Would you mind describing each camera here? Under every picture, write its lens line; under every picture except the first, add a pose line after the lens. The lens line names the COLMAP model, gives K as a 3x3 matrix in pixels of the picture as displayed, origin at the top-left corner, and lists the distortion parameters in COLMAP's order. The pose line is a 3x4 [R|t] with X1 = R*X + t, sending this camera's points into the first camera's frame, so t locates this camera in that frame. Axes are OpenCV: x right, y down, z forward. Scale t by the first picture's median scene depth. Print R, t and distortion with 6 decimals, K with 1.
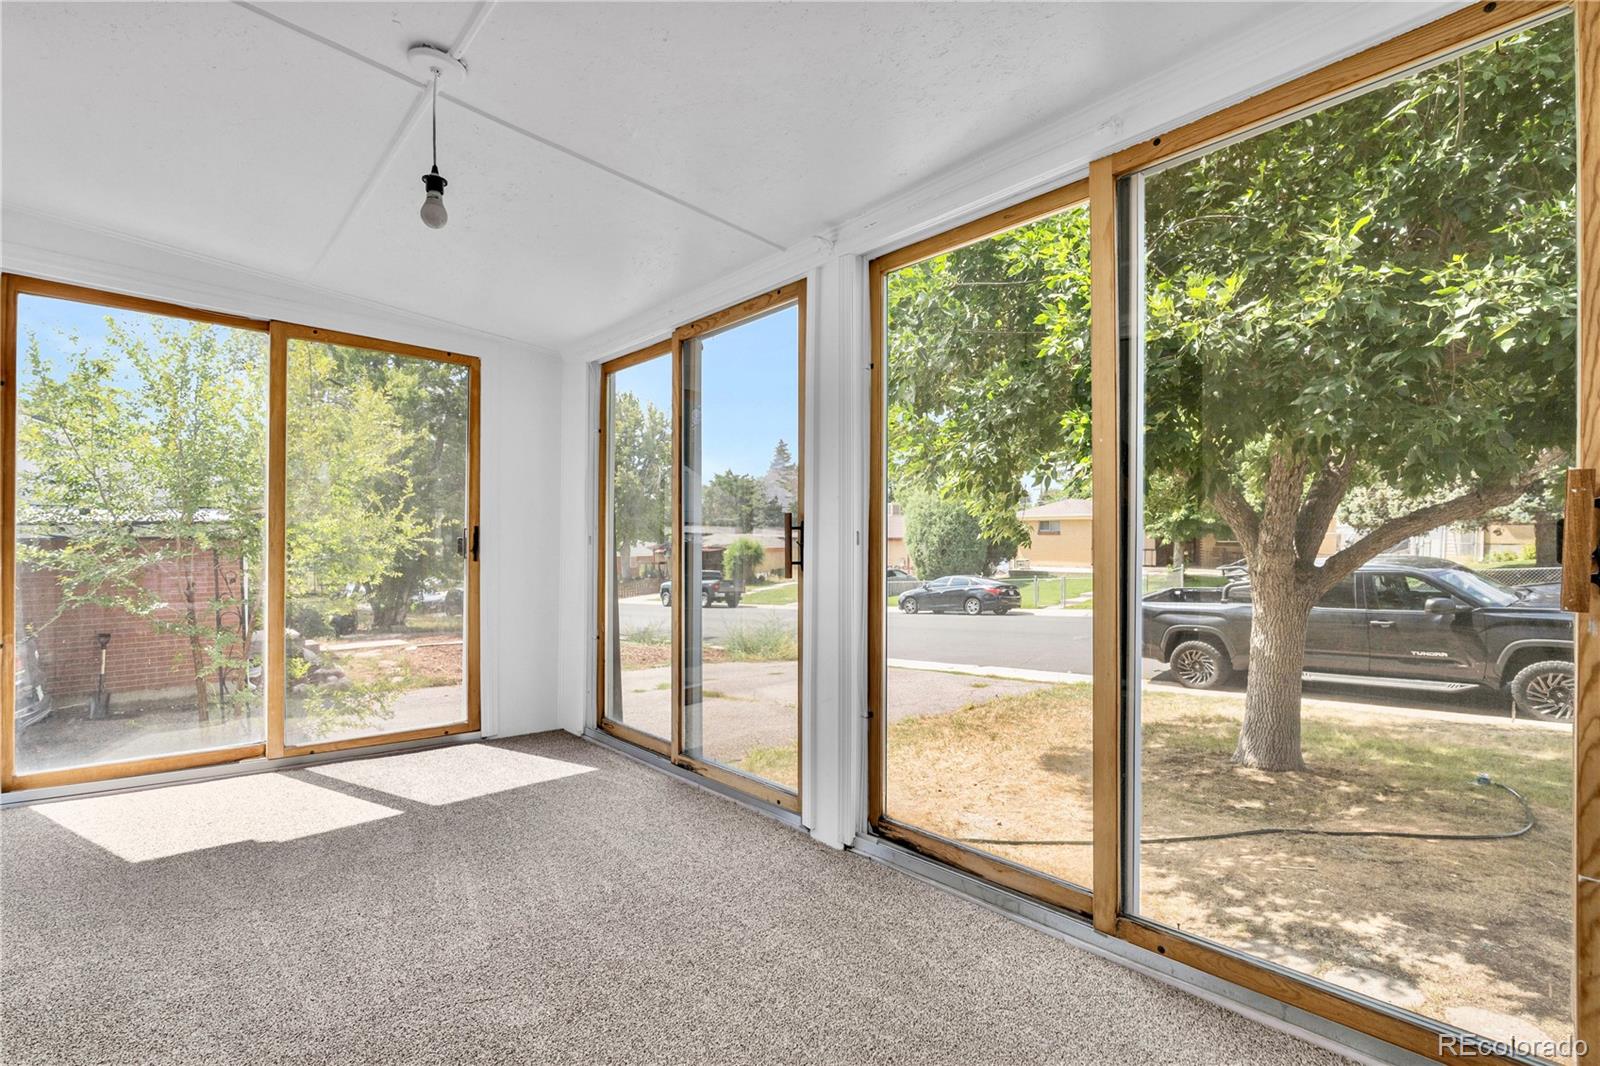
lens RADIAL K [[707.1, 0, 800.1], [0, 707.1, 537.5], [0, 0, 1]] dist [-0.001040, -0.000099]
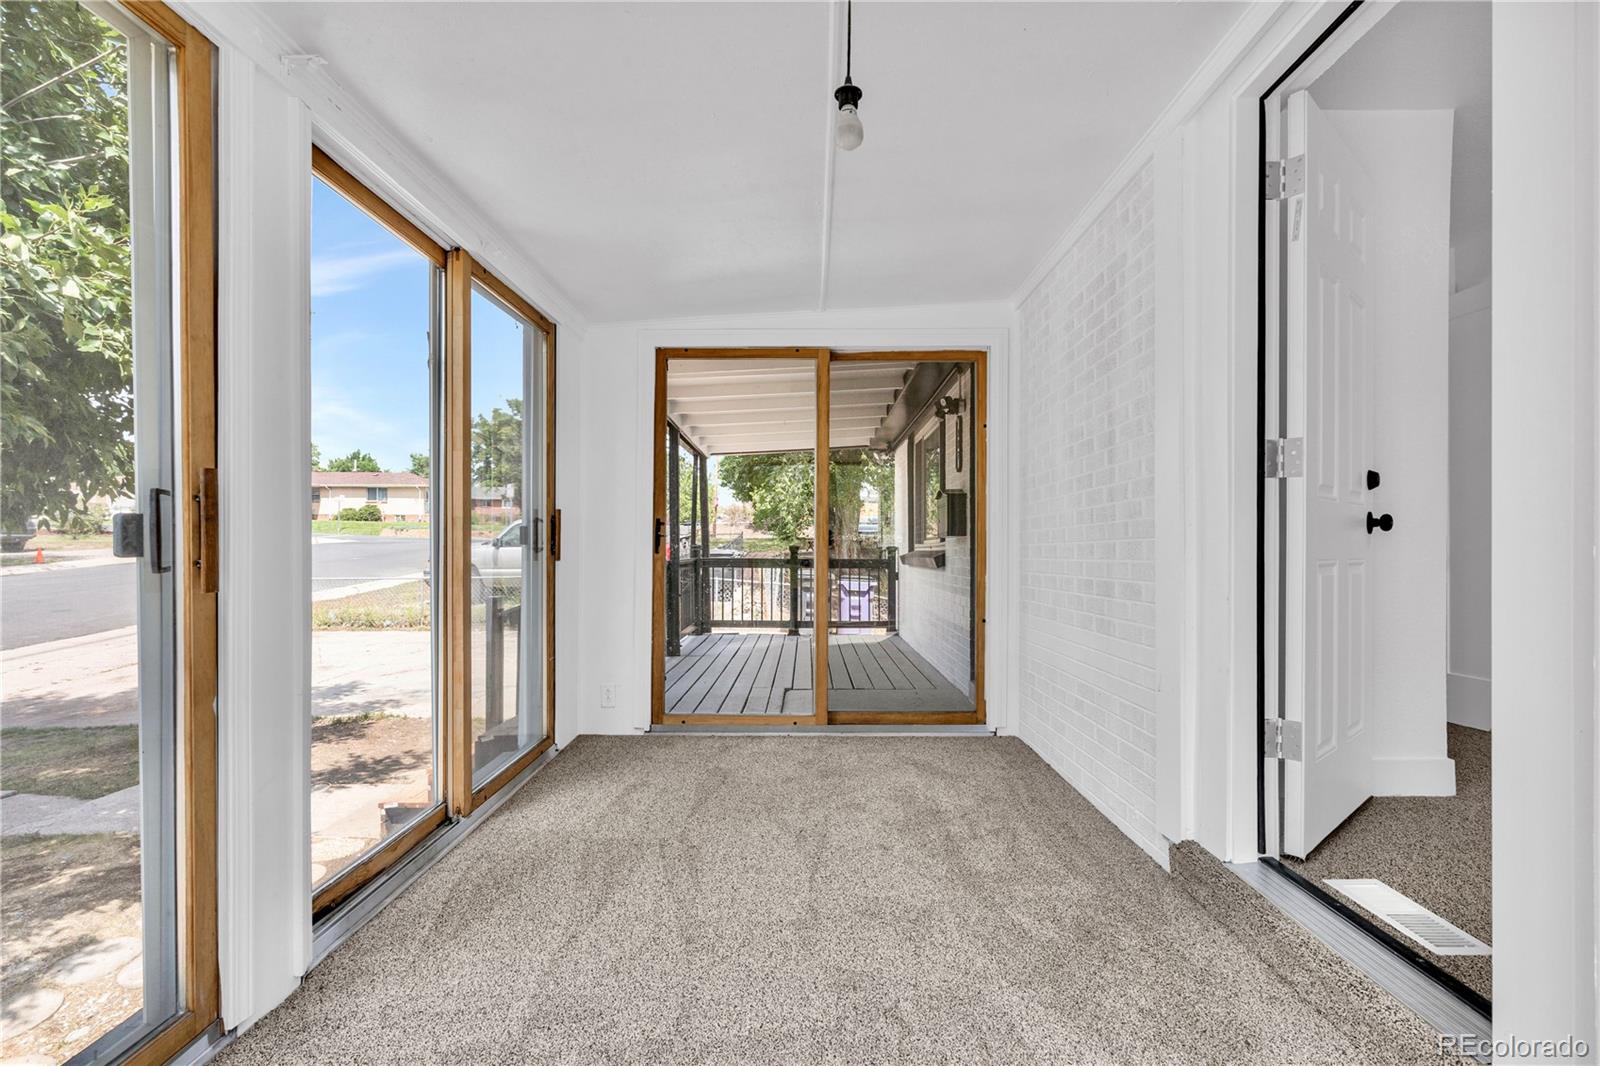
lens RADIAL K [[734.3, 0, 801.9], [0, 734.3, 528.5], [0, 0, 1]] dist [-0.004417, 0.000632]
pose [[-0.718451, 0.015367, 0.695408, -0.533189], [-0.009232, 0.999457, -0.031624, 0.018460], [-0.695516, -0.029140, -0.717919, 0.815155]]
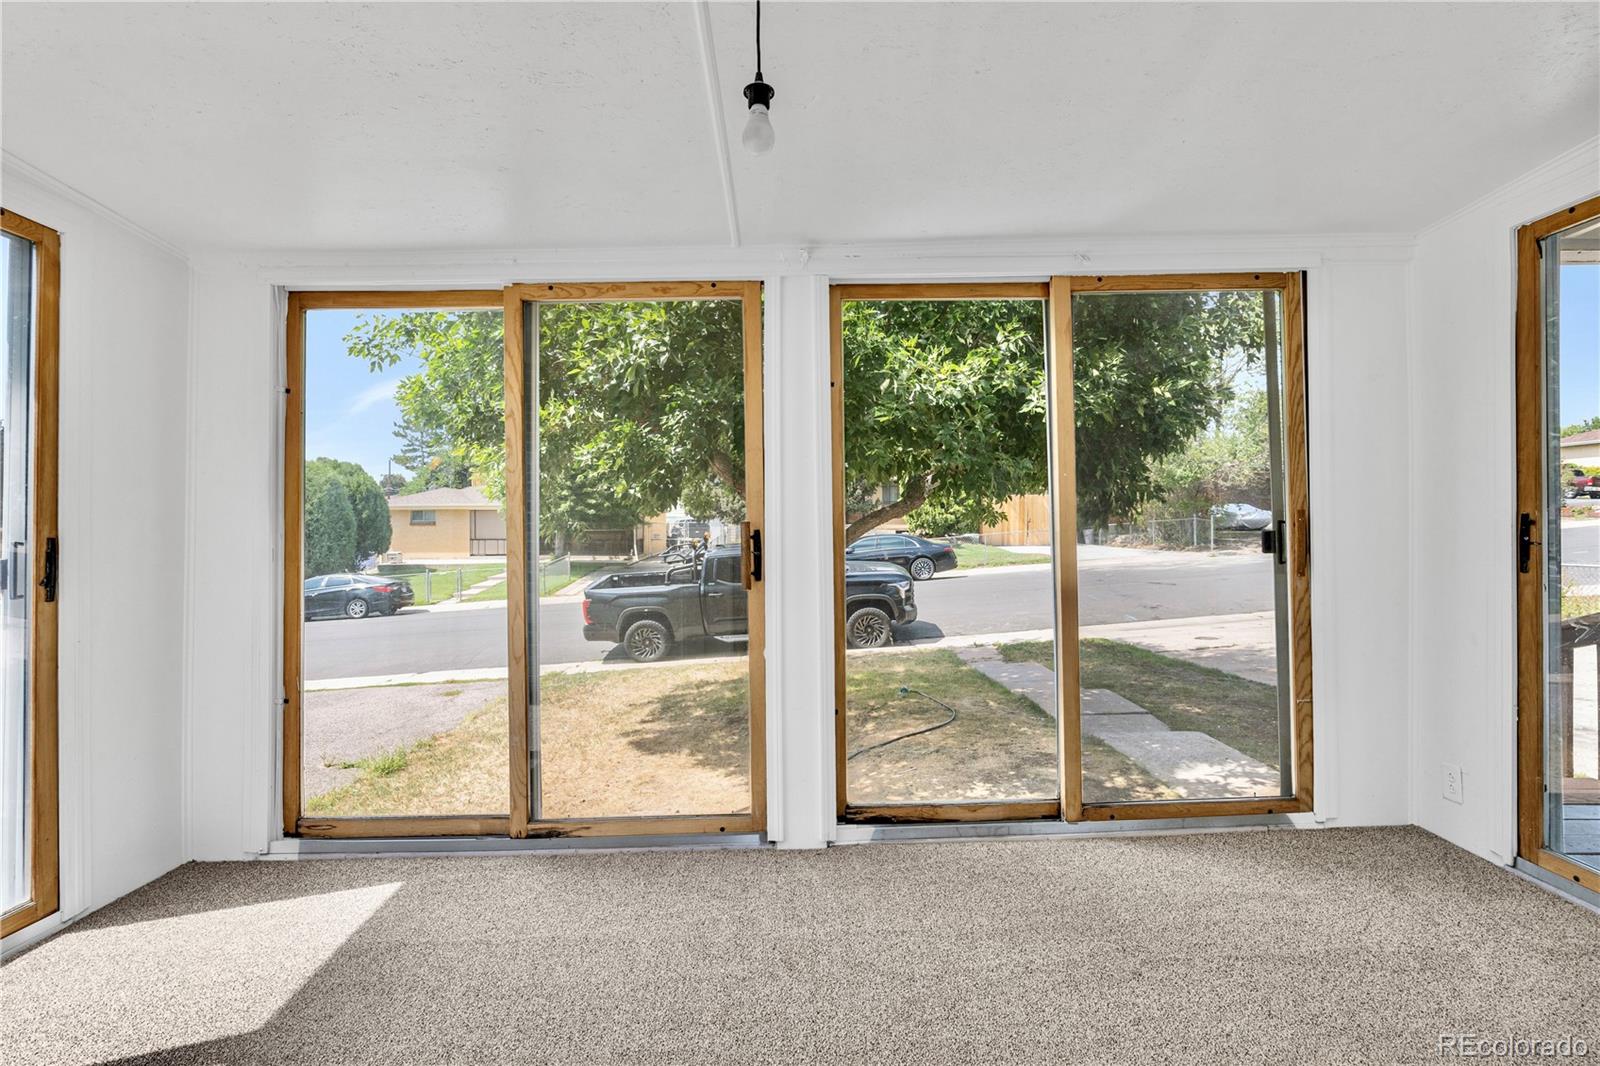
lens RADIAL K [[707.1, 0, 800.1], [0, 707.1, 537.5], [0, 0, 1]] dist [-0.001040, -0.000099]
pose [[0.677197, -0.017647, 0.735590, -0.501984], [0.007113, 0.999823, 0.017437, -0.023689], [-0.735767, -0.006576, 0.677203, 0.223709]]
